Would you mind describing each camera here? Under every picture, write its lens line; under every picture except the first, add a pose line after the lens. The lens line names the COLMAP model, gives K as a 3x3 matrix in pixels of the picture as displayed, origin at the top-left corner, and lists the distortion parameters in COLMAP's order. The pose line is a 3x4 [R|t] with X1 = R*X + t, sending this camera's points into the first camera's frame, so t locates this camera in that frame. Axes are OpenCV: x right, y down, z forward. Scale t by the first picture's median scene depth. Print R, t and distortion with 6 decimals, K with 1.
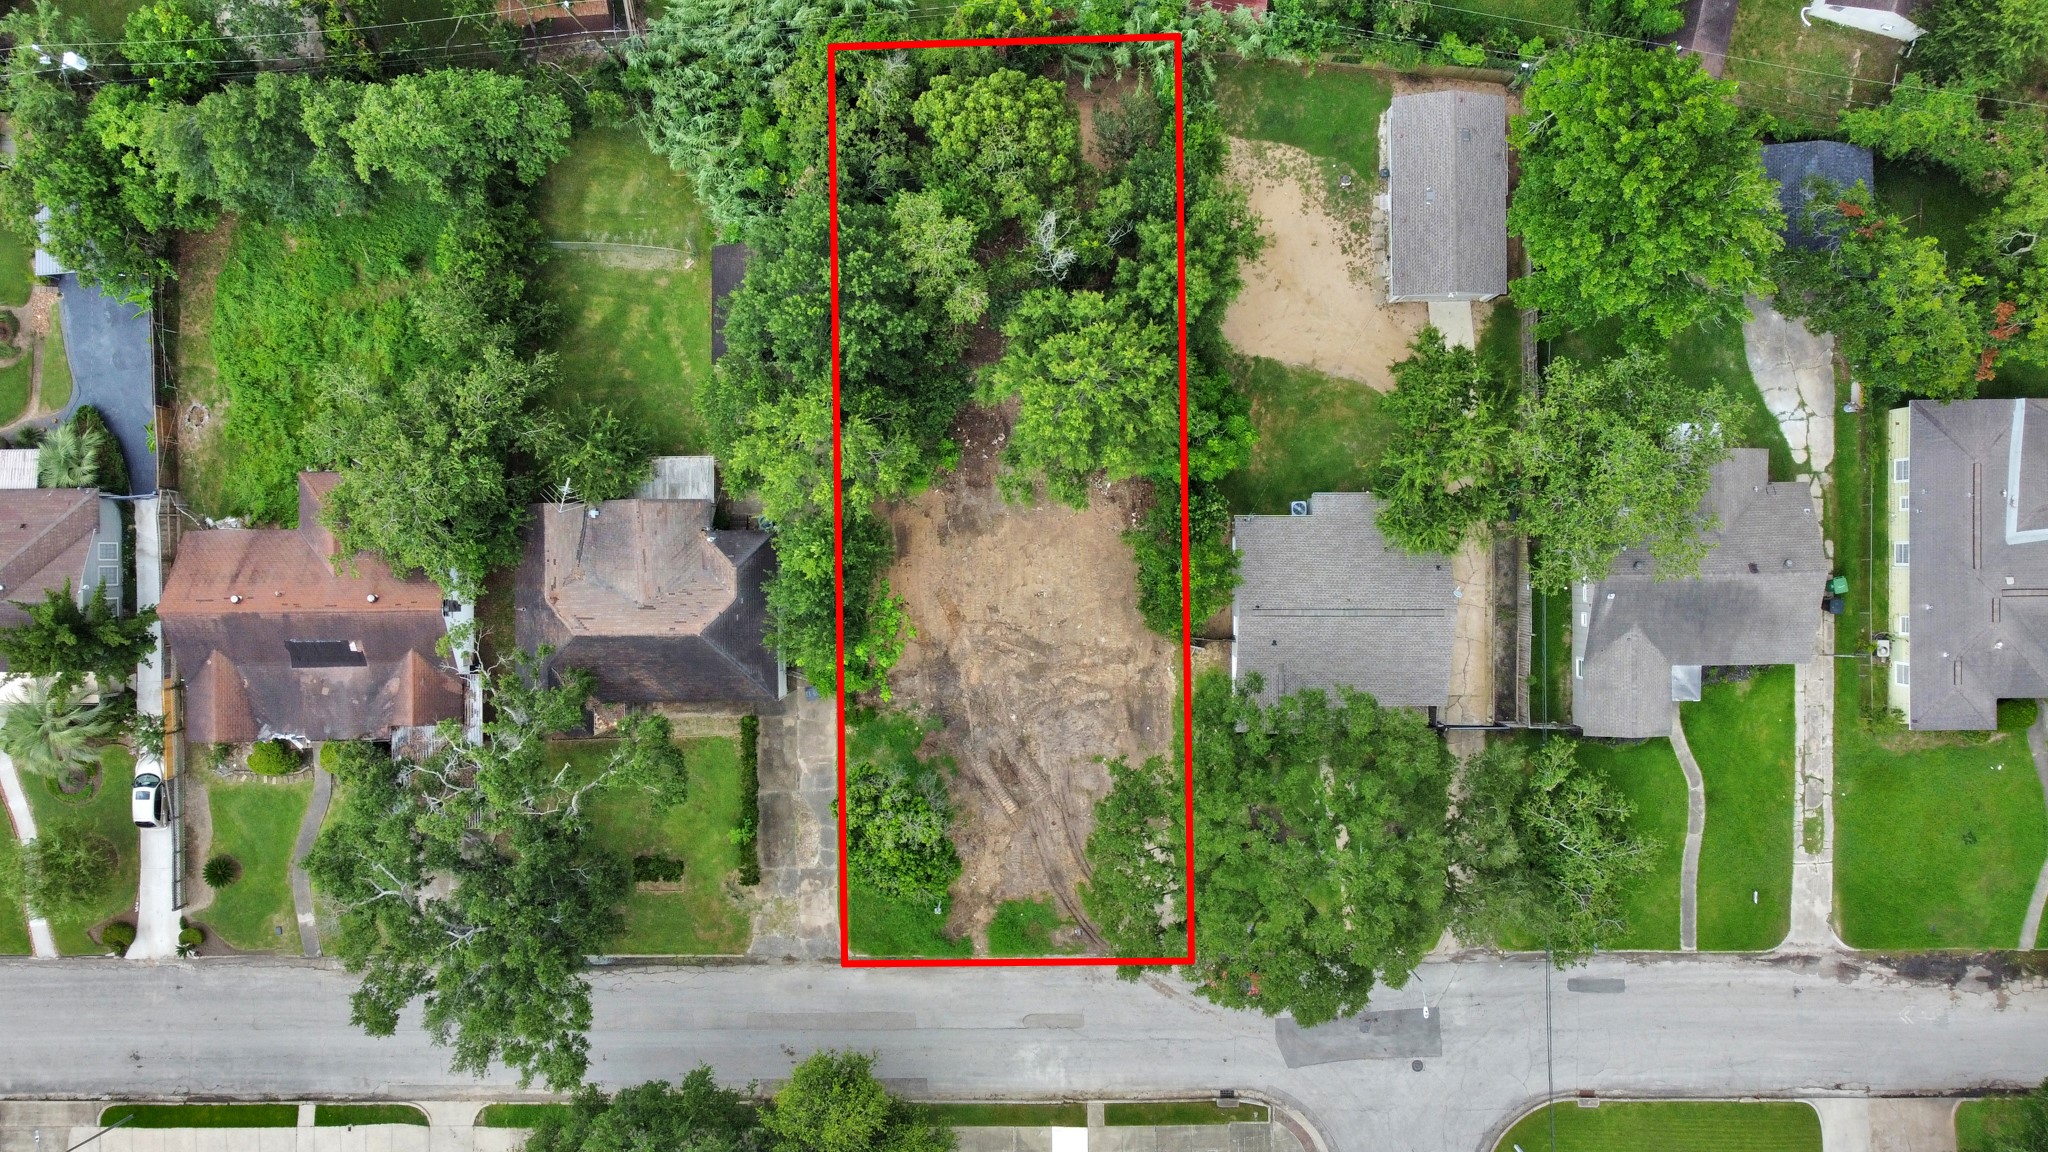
lens RADIAL K [[1550.5, 0, 1018.6], [0, 1550.5, 568.1], [0, 0, 1]] dist [0.001256, -0.009680]
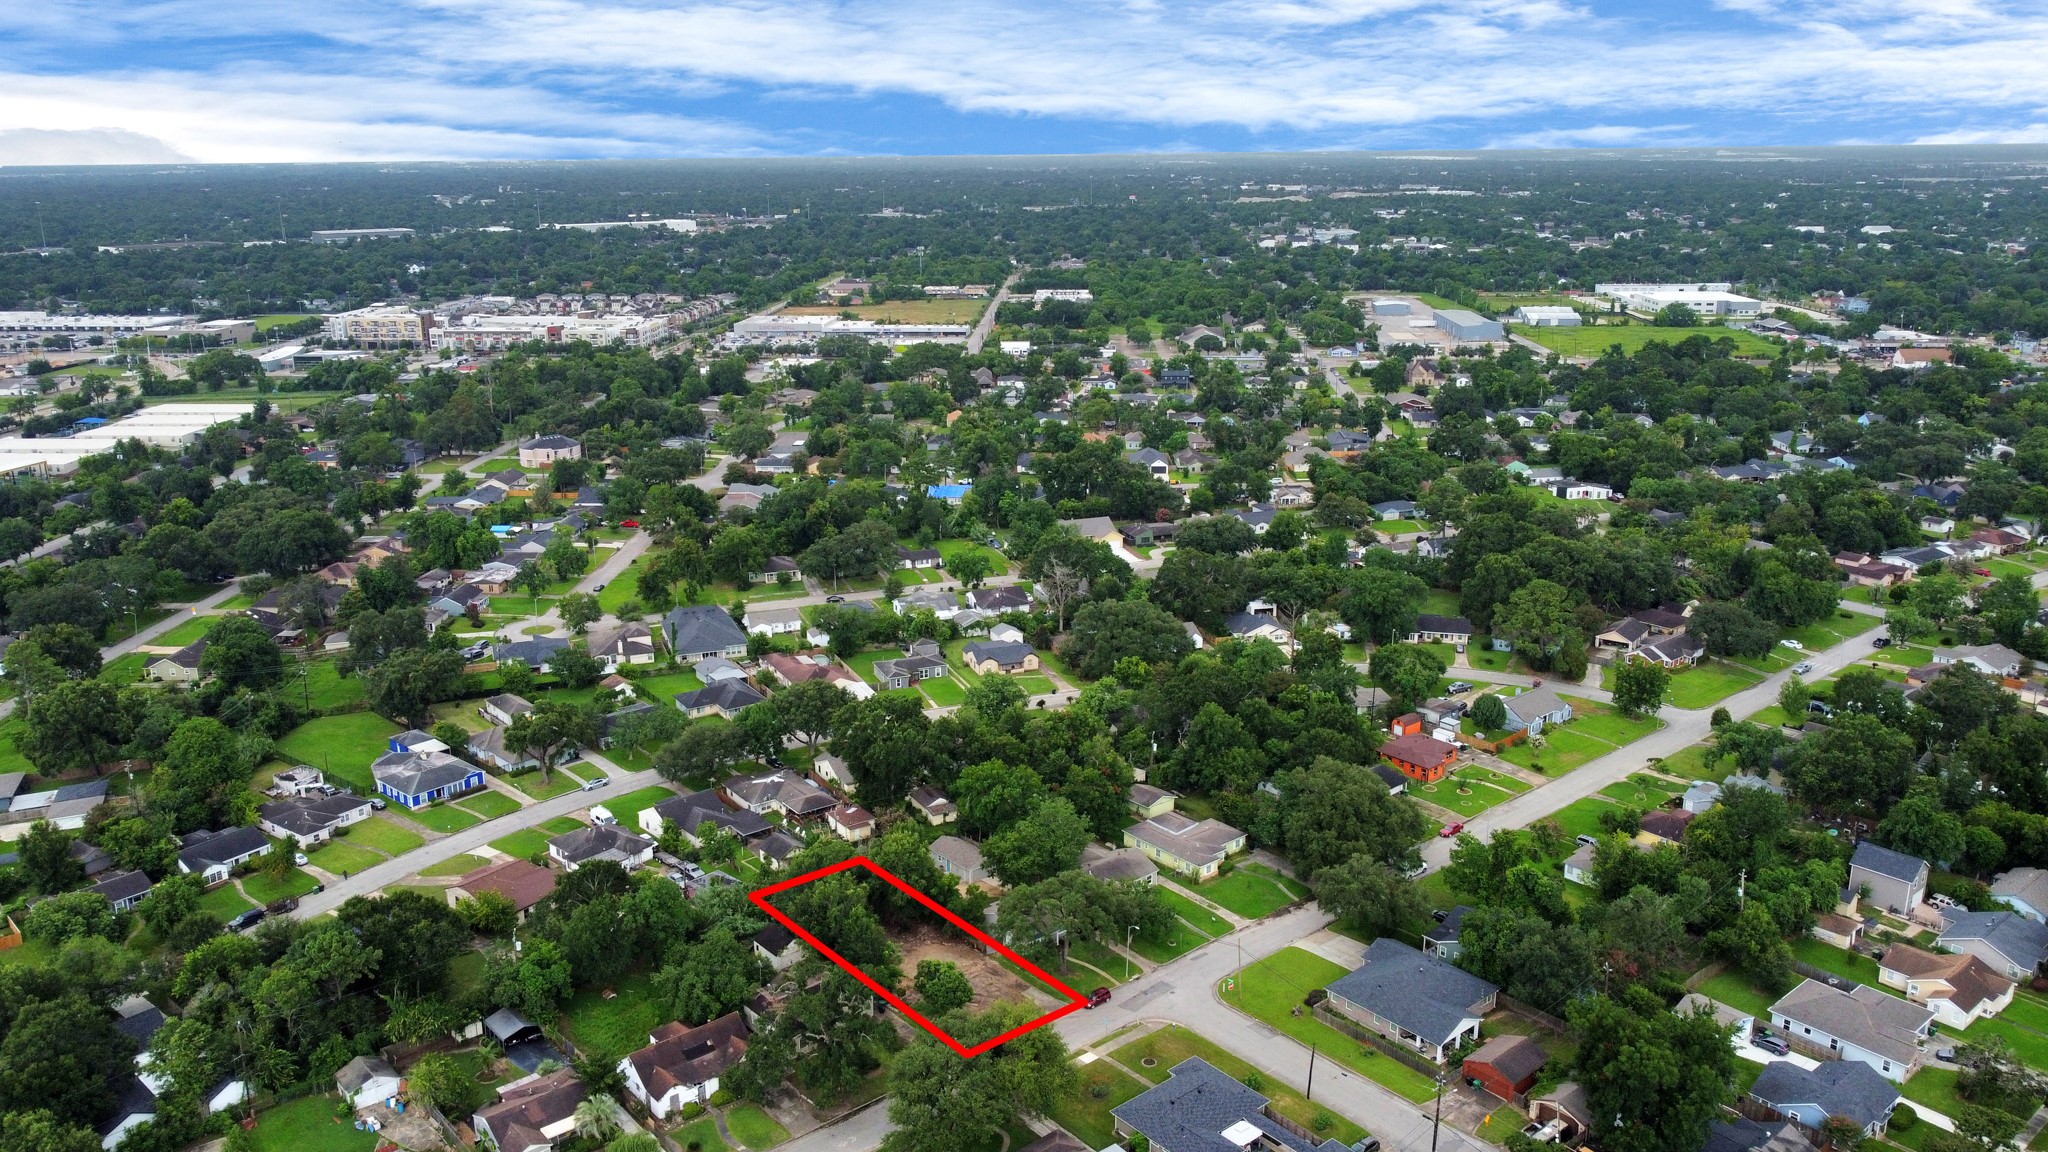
lens RADIAL K [[1550.5, 0, 1018.6], [0, 1550.5, 568.1], [0, 0, 1]] dist [0.001256, -0.009680]
pose [[0.768742, -0.162431, 0.618589, -1.341256], [0.639559, 0.194656, -0.743689, 1.865680], [0.000386, 0.967329, 0.253524, -0.270806]]
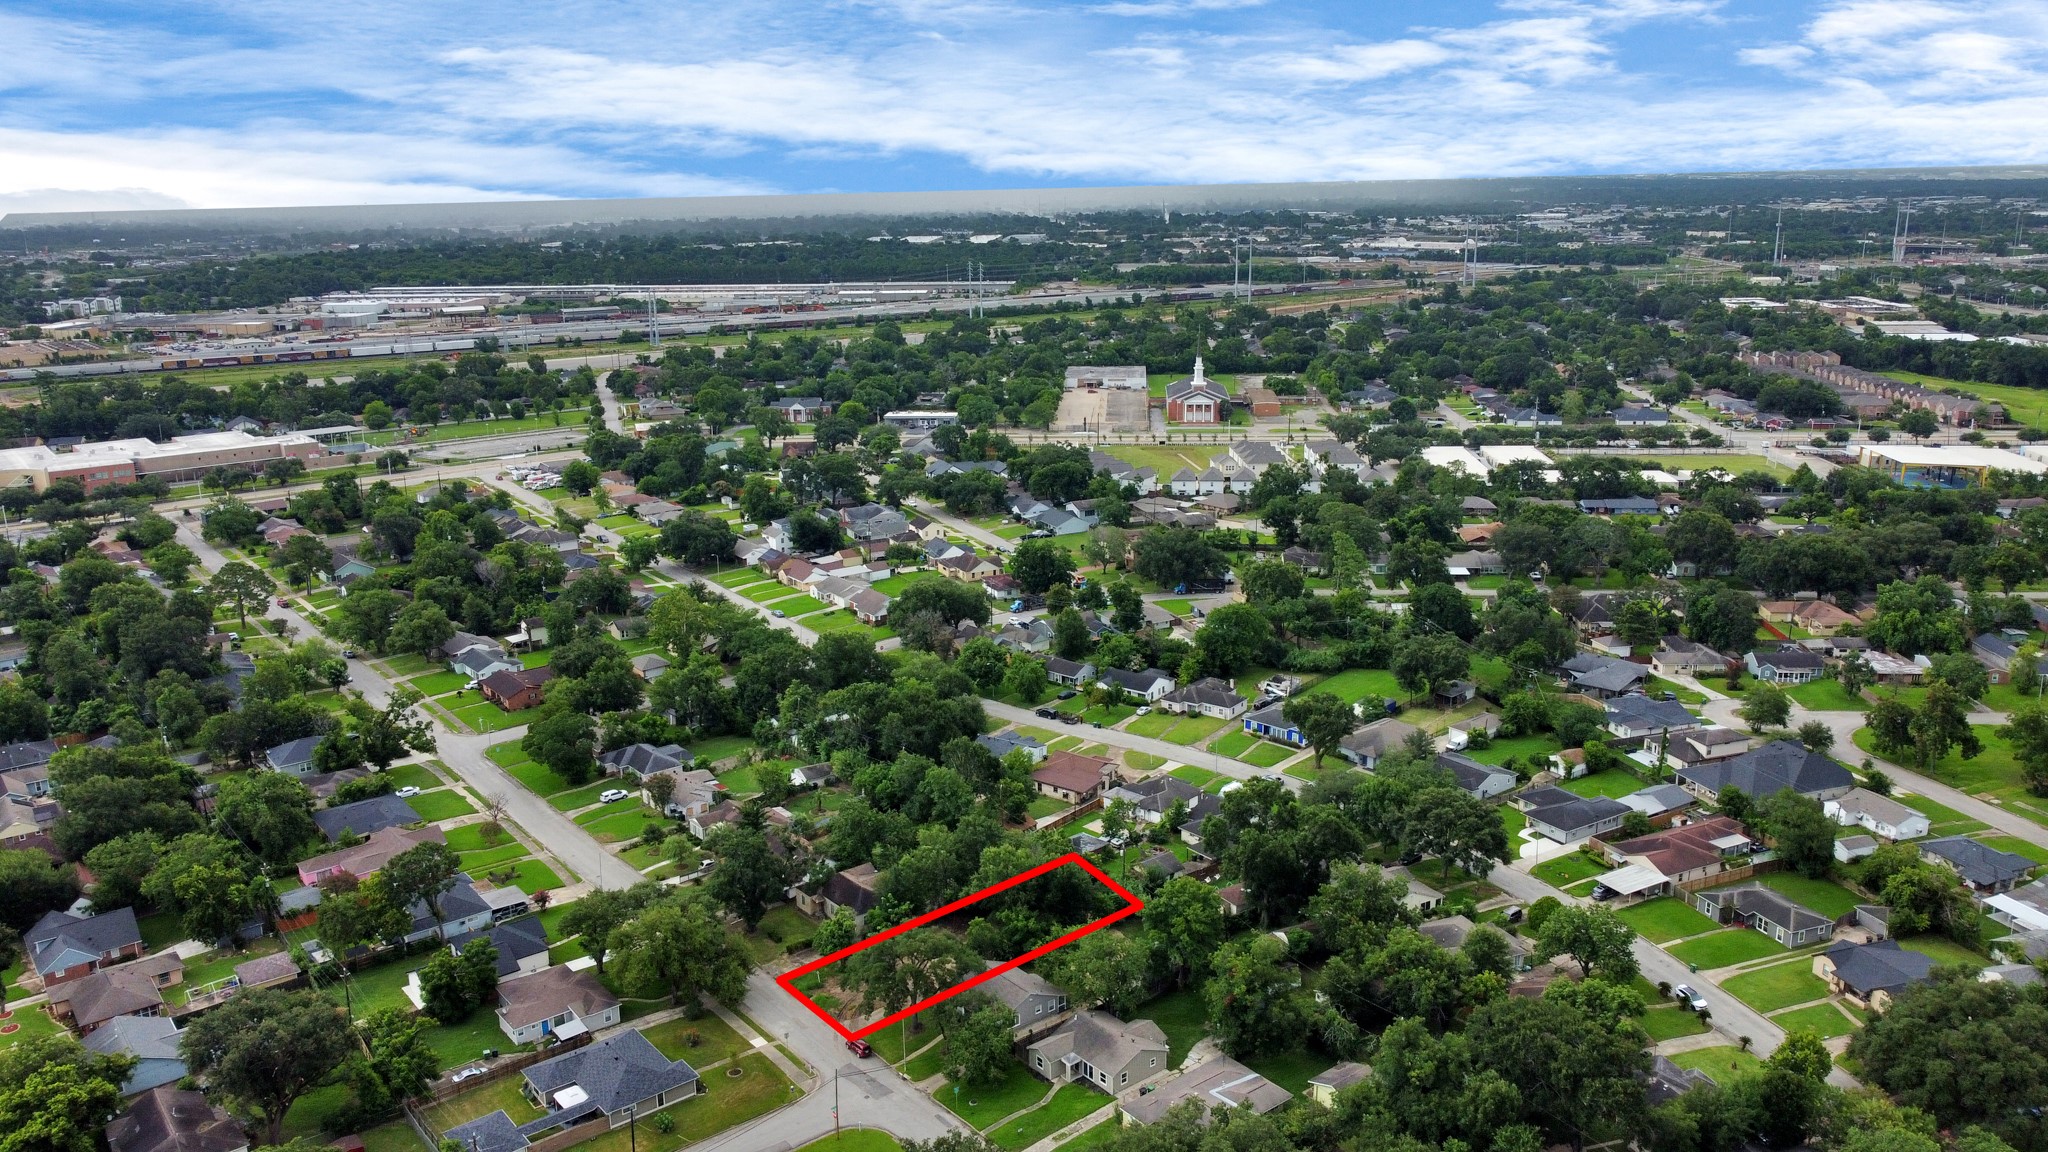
lens RADIAL K [[1550.5, 0, 1018.6], [0, 1550.5, 568.1], [0, 0, 1]] dist [0.001256, -0.009680]
pose [[0.618244, 0.200581, -0.759962, 1.933005], [-0.785982, 0.161094, -0.596893, 1.358158], [0.002700, 0.966342, 0.257248, -0.302144]]
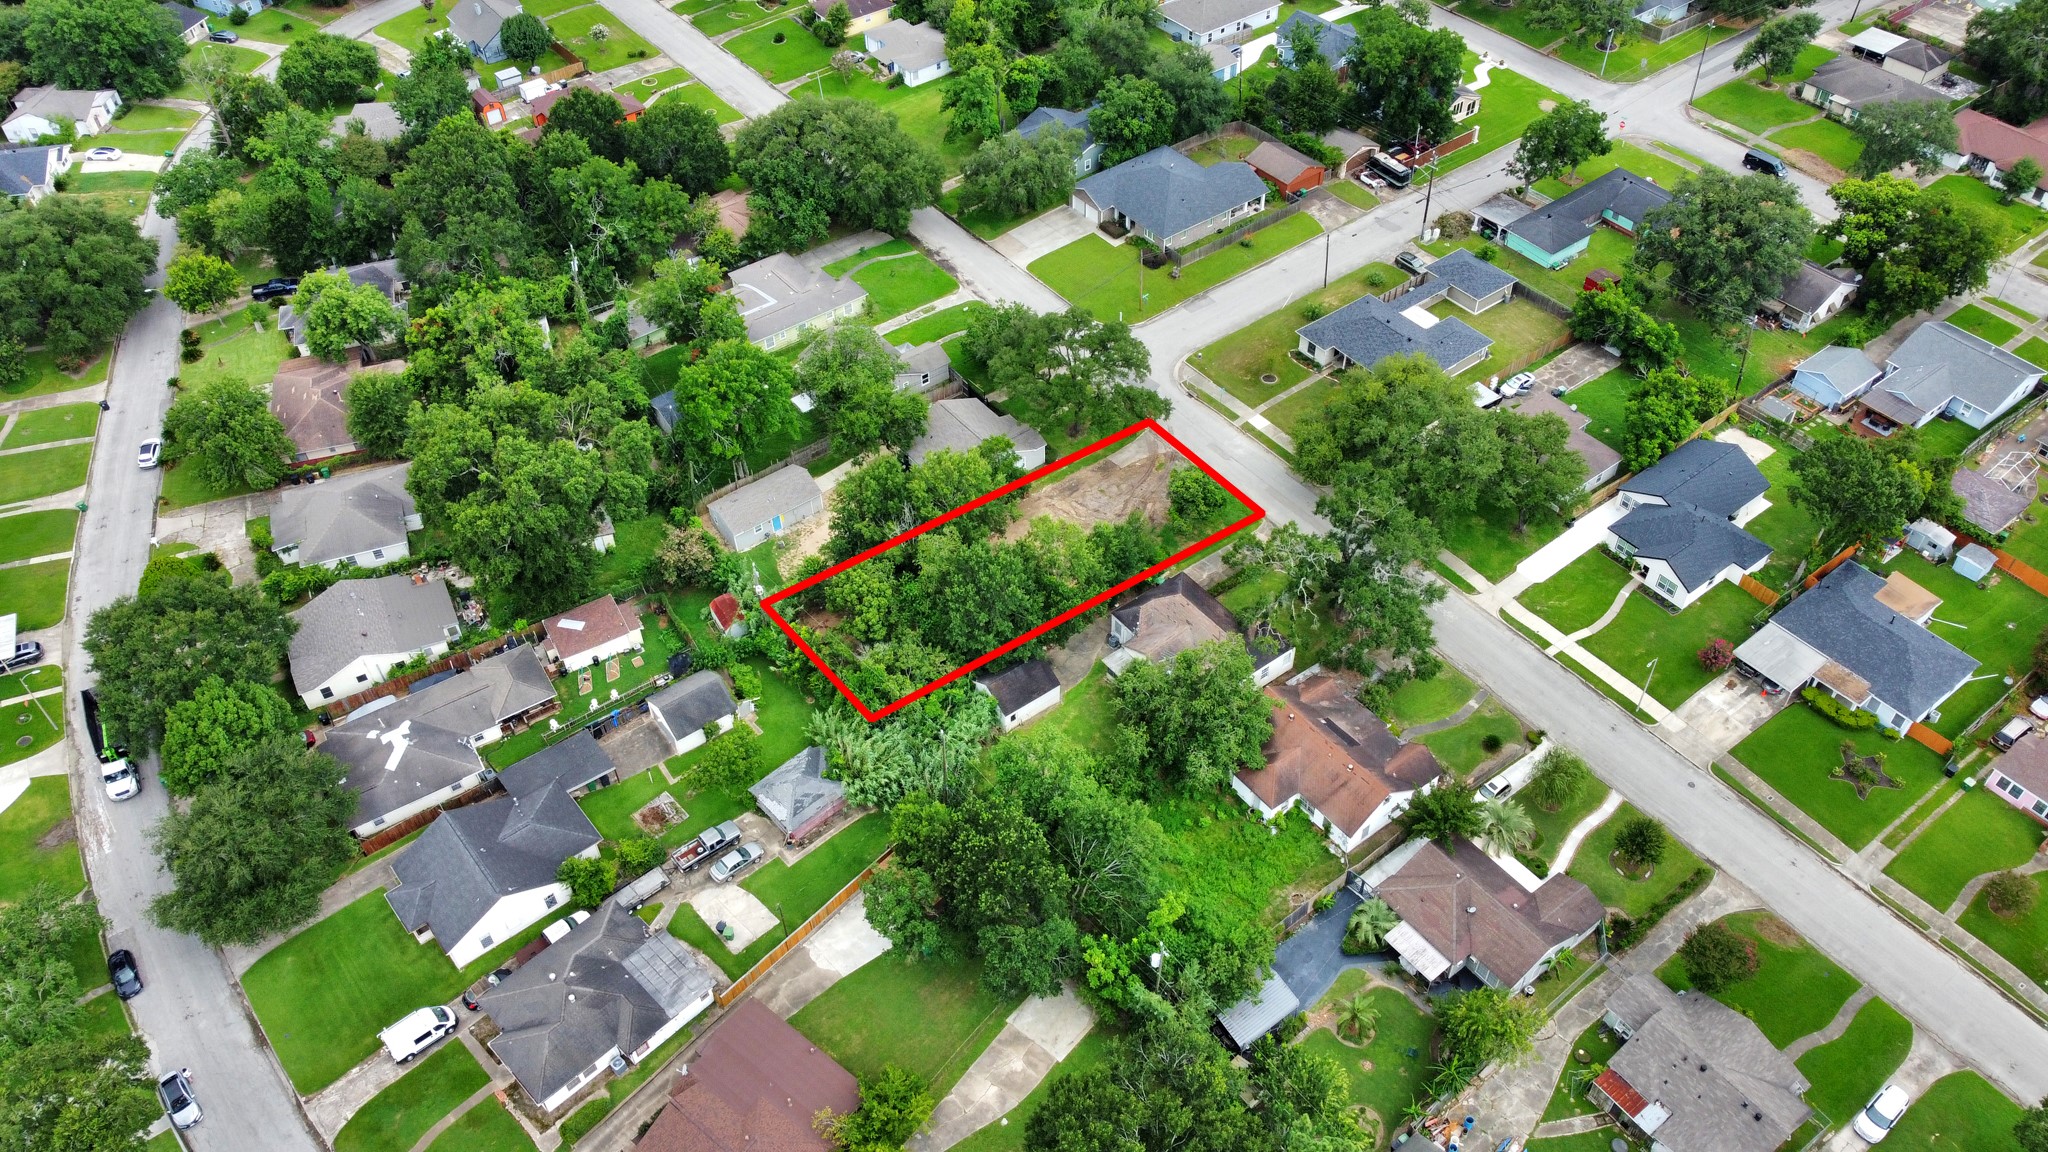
lens RADIAL K [[1550.5, 0, 1018.6], [0, 1550.5, 568.1], [0, 0, 1]] dist [0.001256, -0.009680]
pose [[-0.592838, -0.546982, 0.591061, -1.088535], [0.804533, -0.434733, 0.404640, -0.788485], [0.035623, 0.715414, 0.697792, -0.289130]]
